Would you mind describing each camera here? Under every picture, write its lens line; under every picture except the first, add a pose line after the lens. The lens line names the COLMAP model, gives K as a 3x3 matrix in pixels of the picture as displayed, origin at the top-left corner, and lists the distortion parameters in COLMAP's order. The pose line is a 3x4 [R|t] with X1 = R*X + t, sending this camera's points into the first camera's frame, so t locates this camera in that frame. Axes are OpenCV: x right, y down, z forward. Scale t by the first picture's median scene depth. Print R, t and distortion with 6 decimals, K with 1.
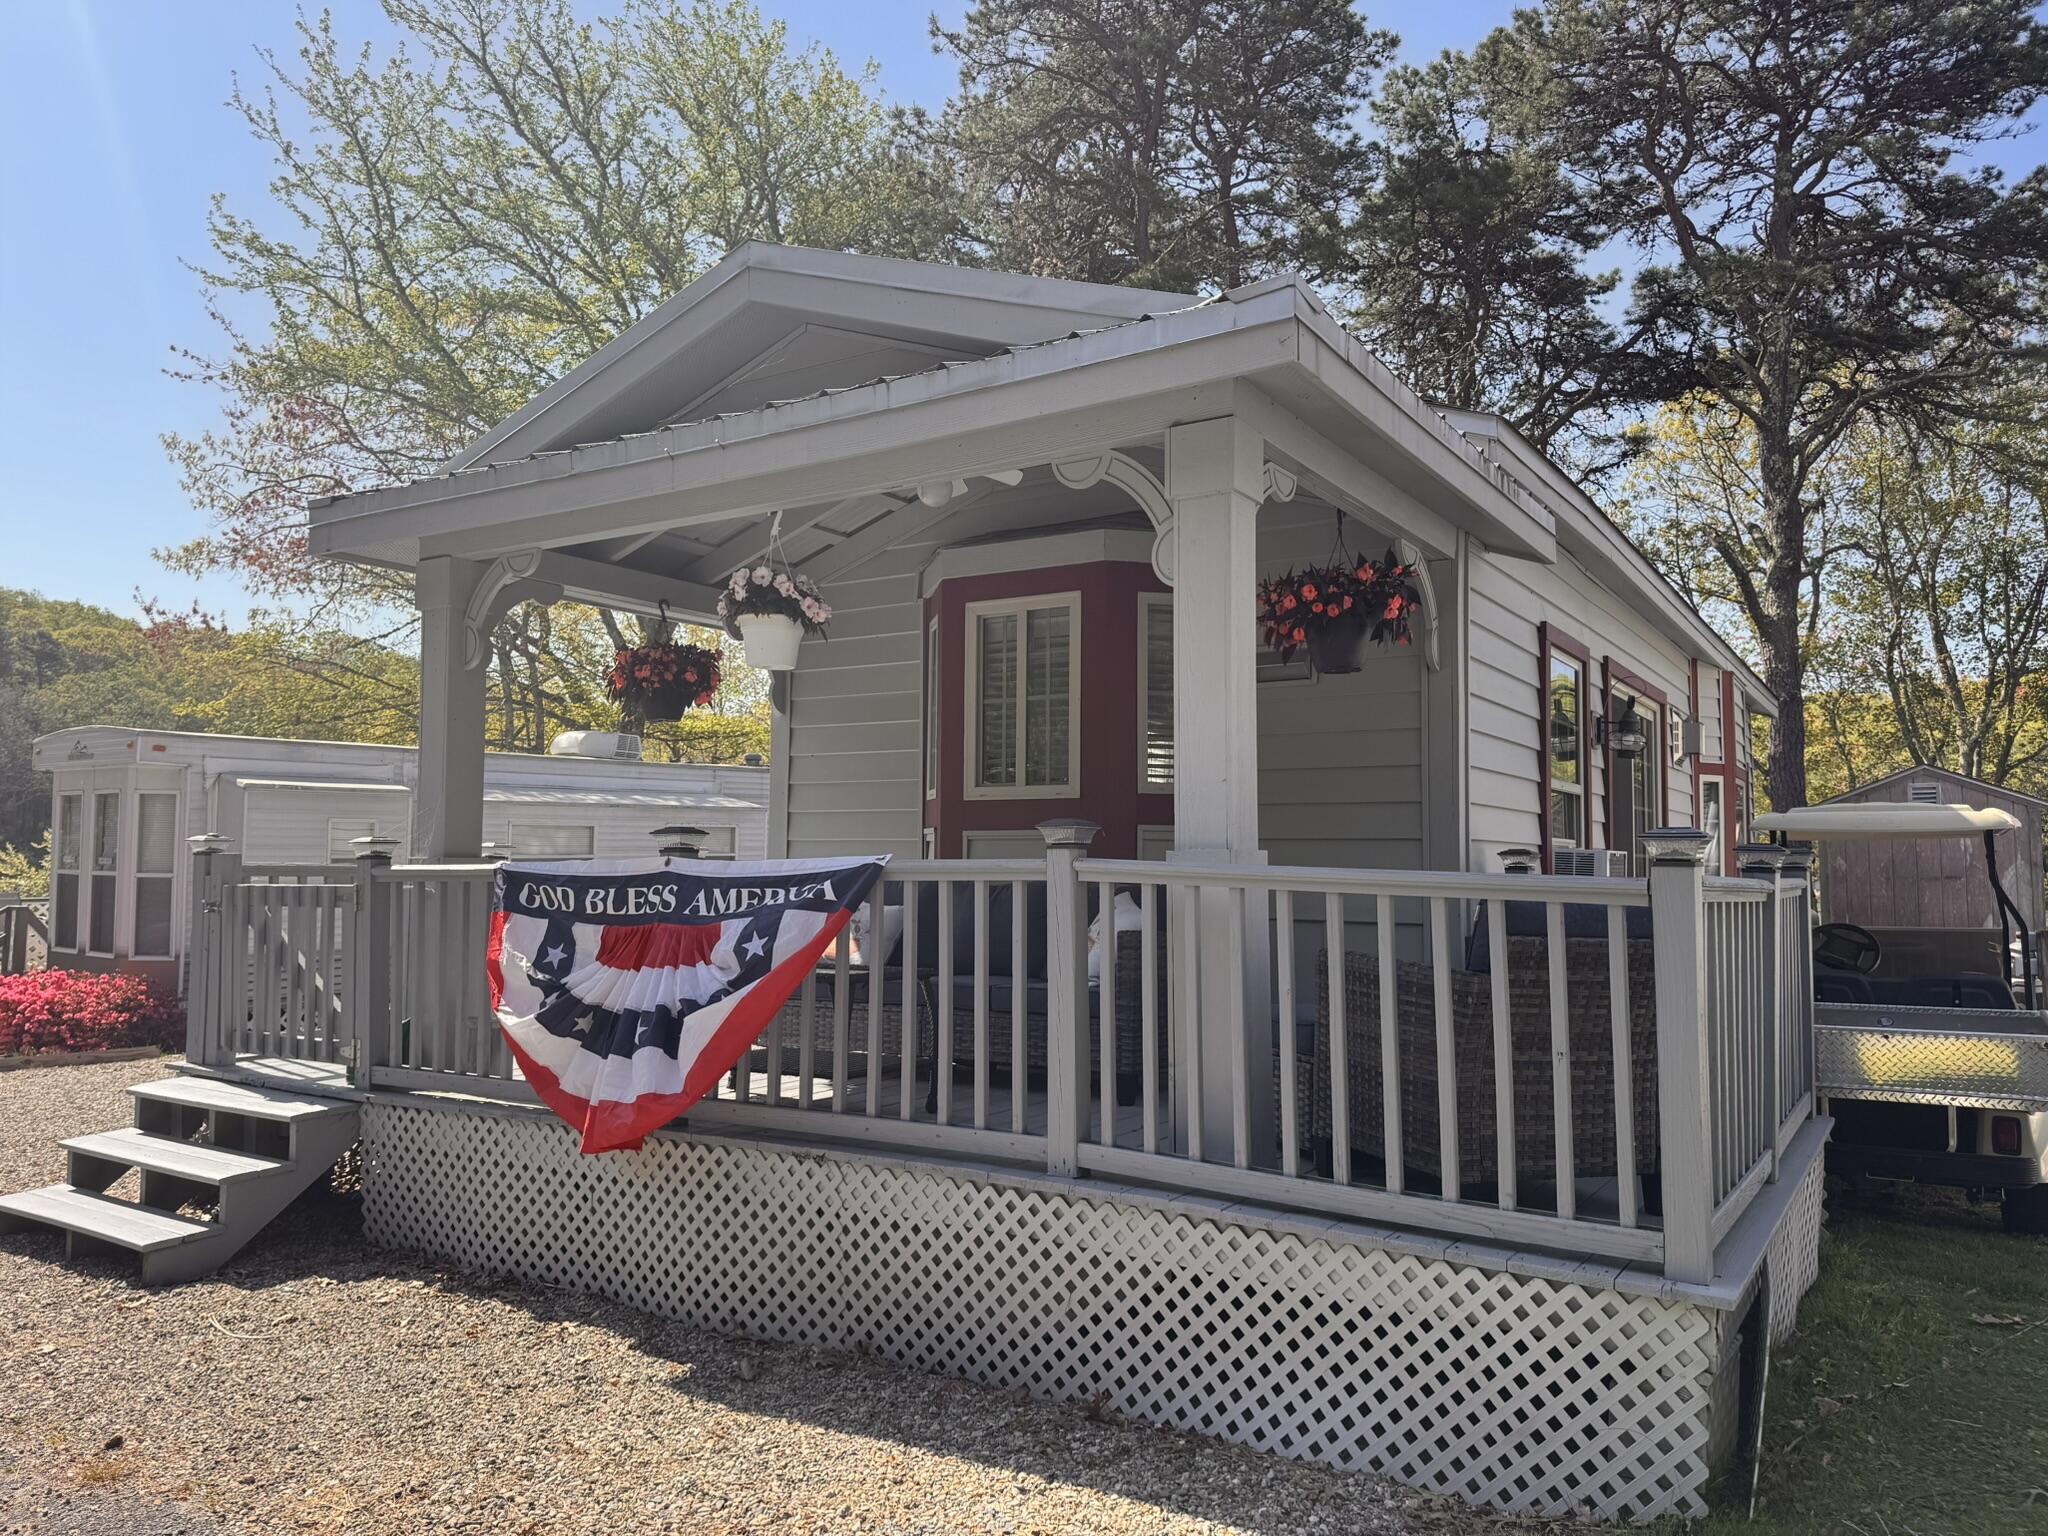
lens RADIAL K [[1436.6, 0, 1024.0], [0, 1436.6, 768.0], [0, 0, 1]] dist [-0.038849, 0.002157]
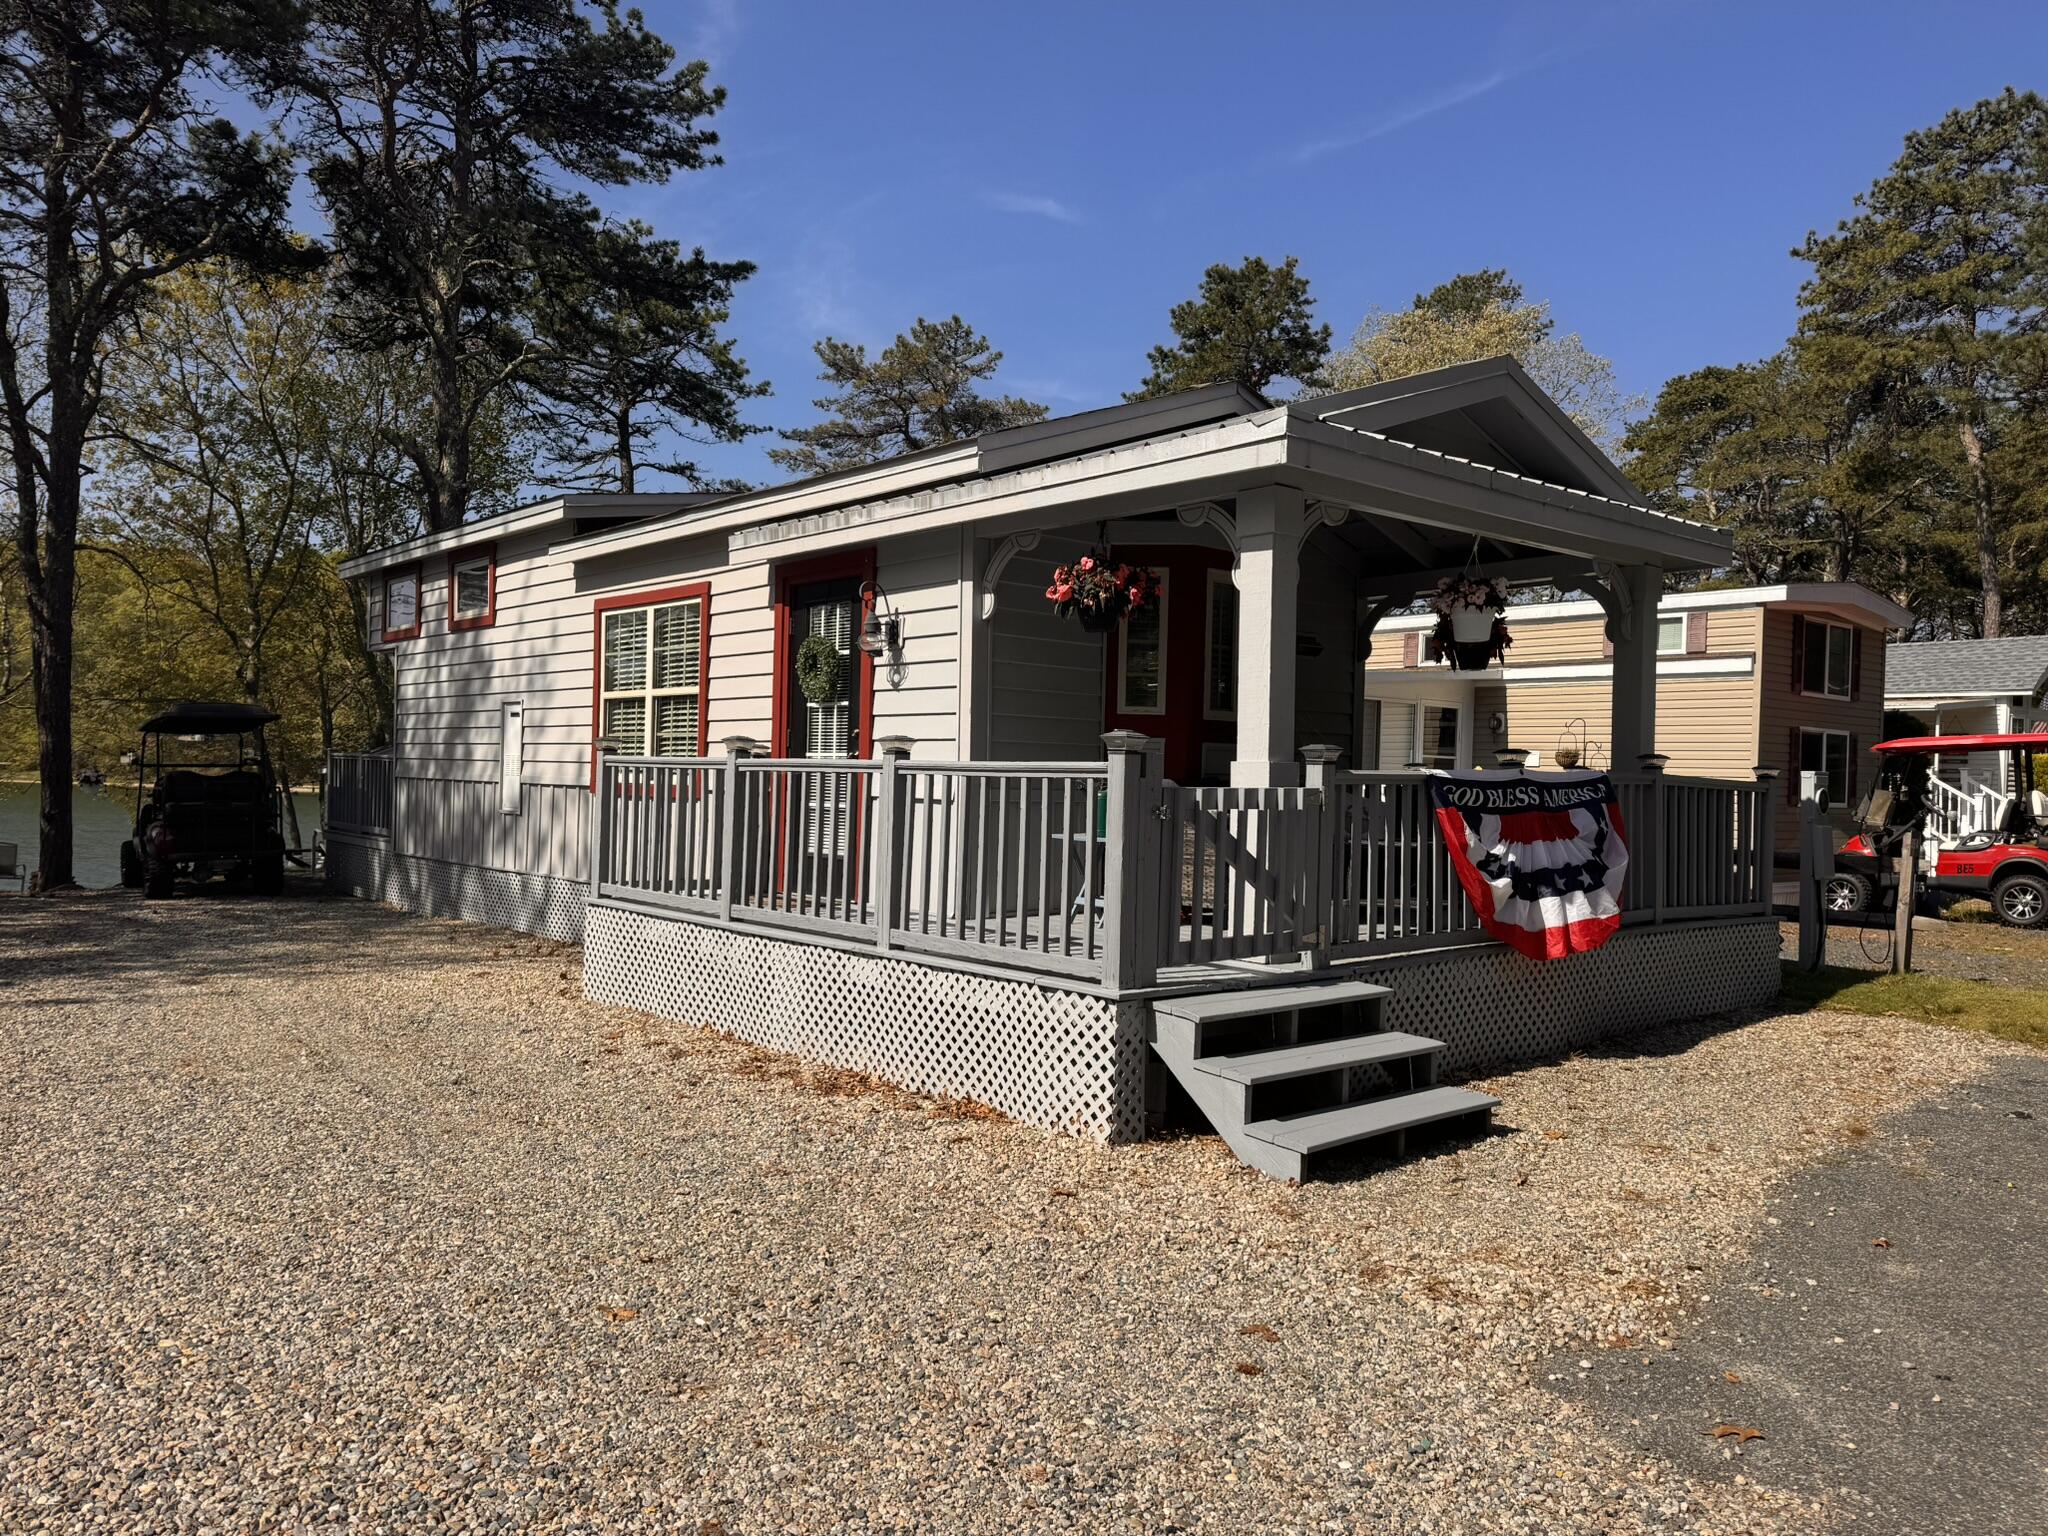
lens RADIAL K [[1402.5, 0, 1075.8], [0, 1402.5, 759.2], [0, 0, 1]] dist [-0.016221, -0.003611]
pose [[0.246032, 0.021074, 0.969033, -1.787636], [-0.093184, 0.995647, 0.002006, 0.089869], [-0.964772, -0.090792, 0.246925, 1.060538]]
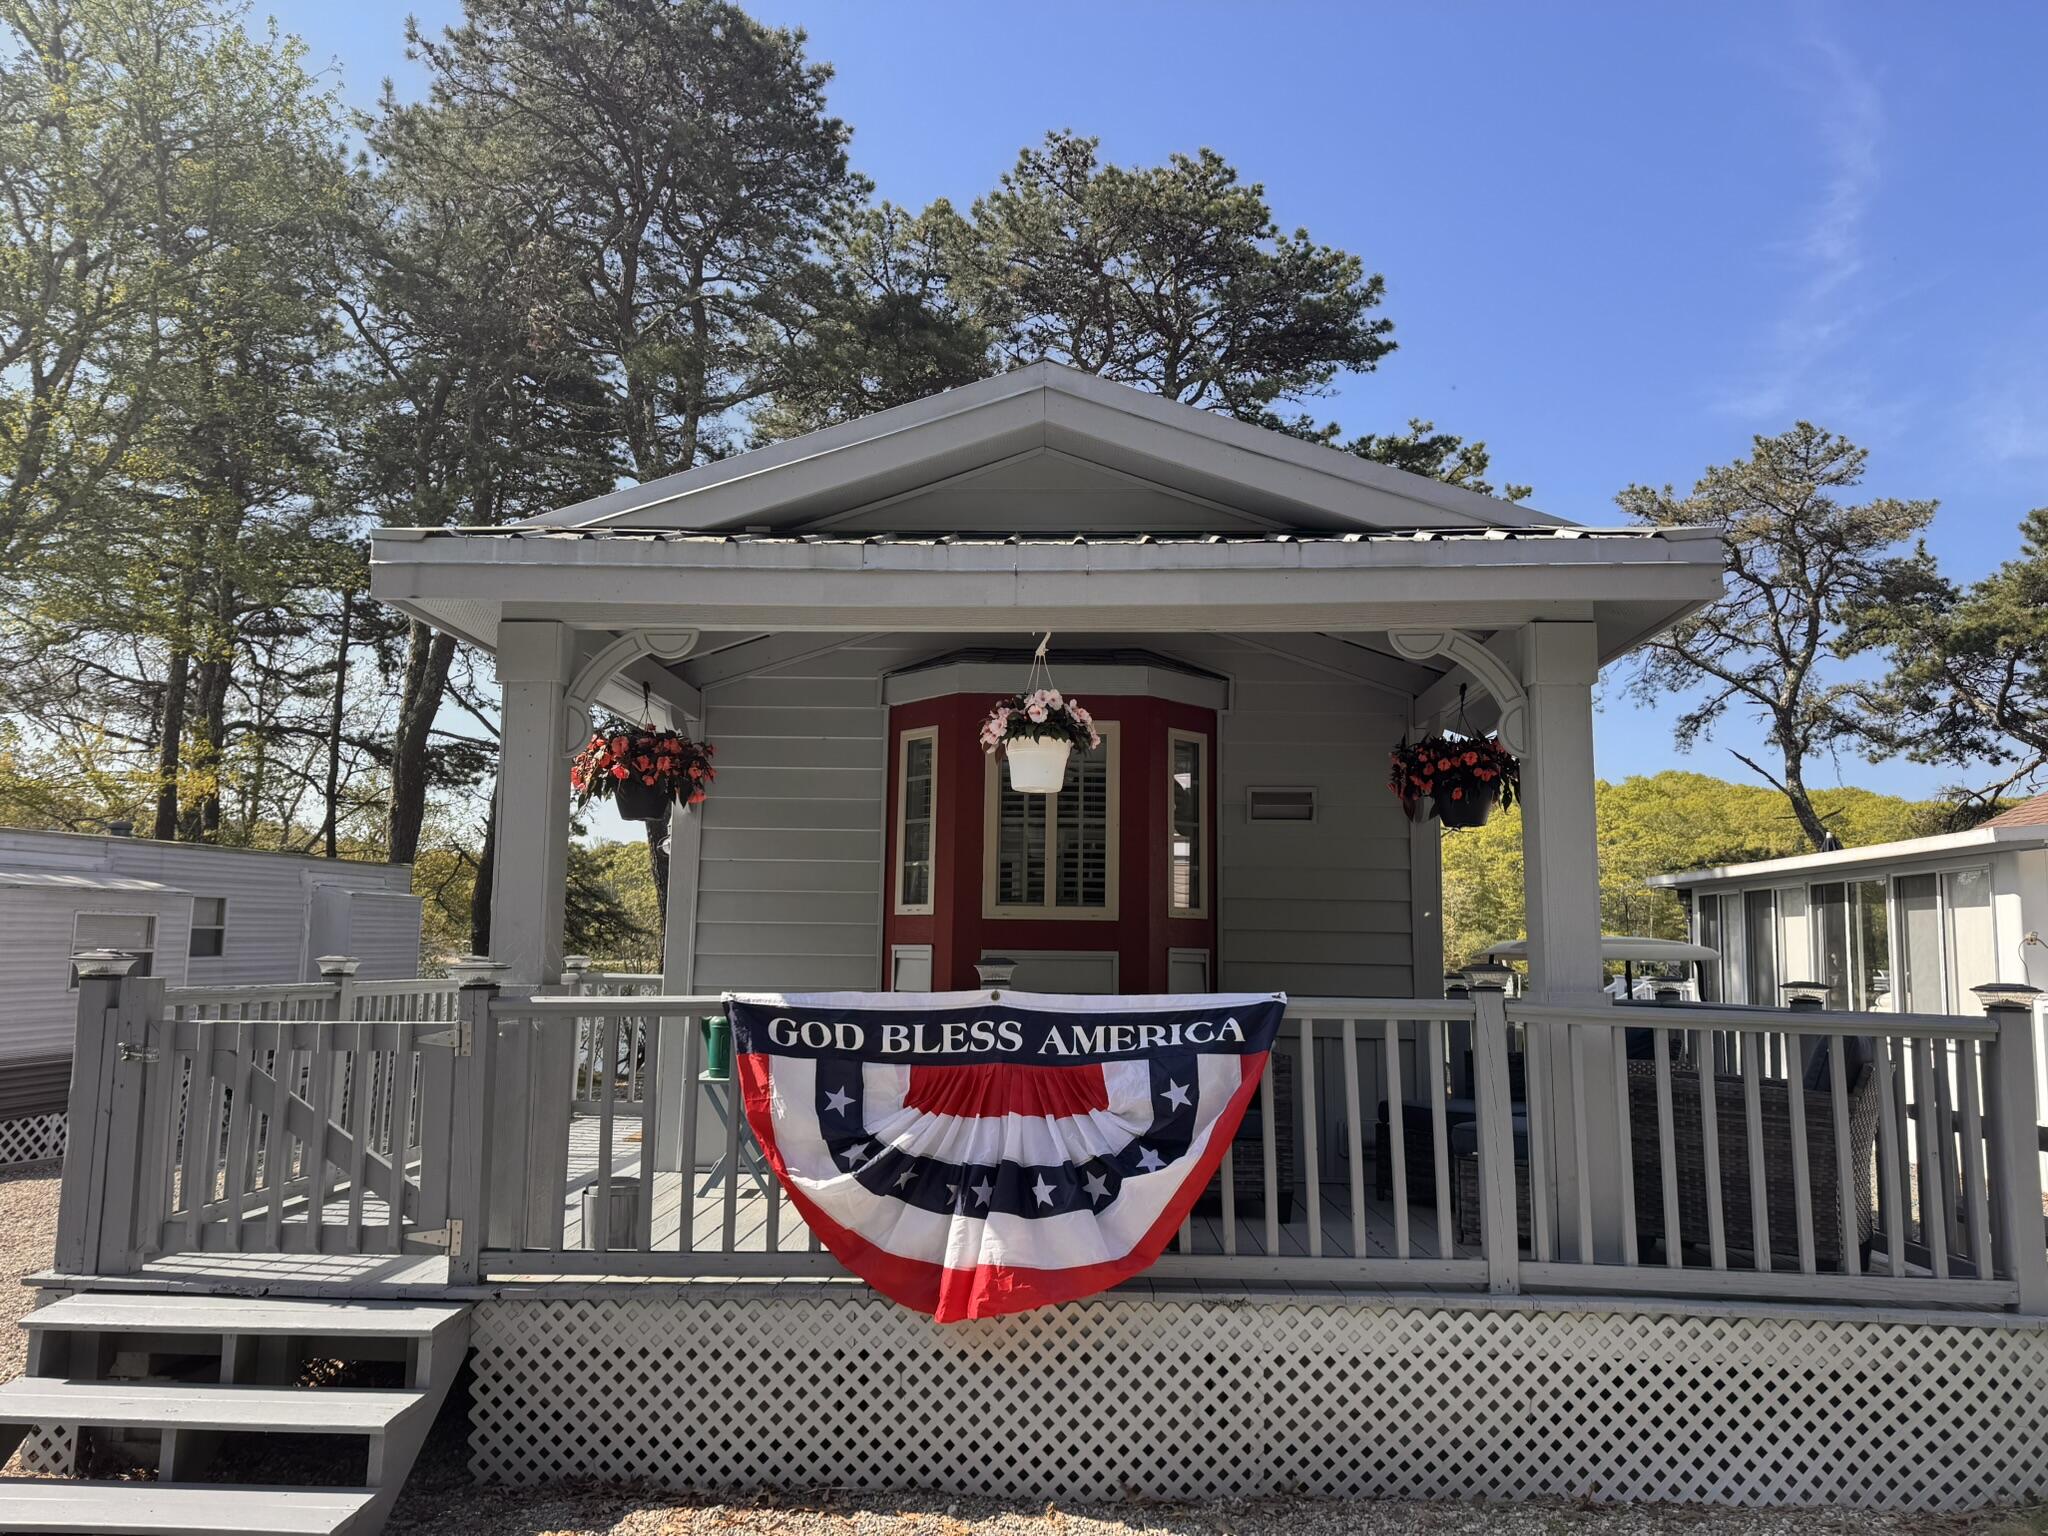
lens RADIAL K [[1402.5, 0, 1075.8], [0, 1402.5, 759.2], [0, 0, 1]] dist [-0.016221, -0.003611]
pose [[0.855393, 0.084228, 0.511086, -0.668696], [-0.050322, 0.995536, -0.079843, -0.017540], [-0.515529, 0.042578, 0.855813, 0.178957]]
